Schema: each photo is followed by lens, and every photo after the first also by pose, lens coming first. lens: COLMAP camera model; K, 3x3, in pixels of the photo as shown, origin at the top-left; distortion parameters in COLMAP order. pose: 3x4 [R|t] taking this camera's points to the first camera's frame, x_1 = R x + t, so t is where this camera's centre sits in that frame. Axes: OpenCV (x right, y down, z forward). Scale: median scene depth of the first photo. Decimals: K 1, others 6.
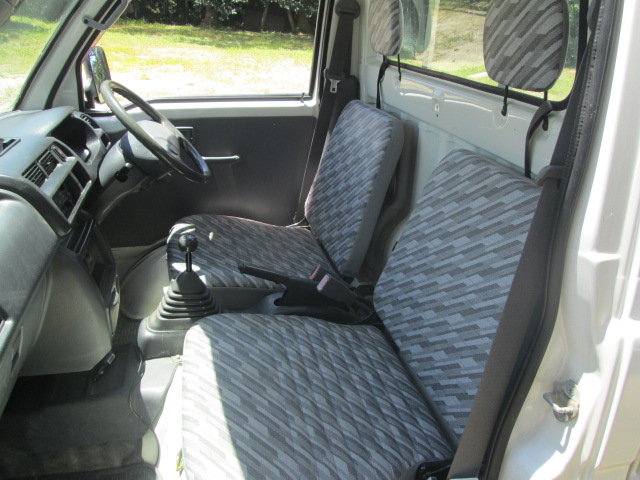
lens RADIAL K [[528.2, 0, 320.0], [0, 528.2, 240.0], [0, 0, 1]] dist [-0.045723, 0.004463]
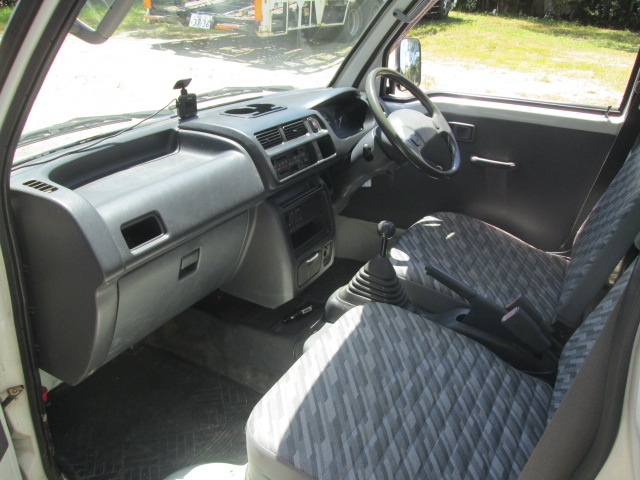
lens RADIAL K [[527.6, 0, 320.0], [0, 527.6, 240.0], [0, 0, 1]] dist [-0.060896, 0.011759]
pose [[0.737811, 0.275766, -0.616107, 0.282776], [-0.274822, 0.956388, 0.098965, -0.038699], [0.616529, 0.096302, 0.781420, 0.113329]]
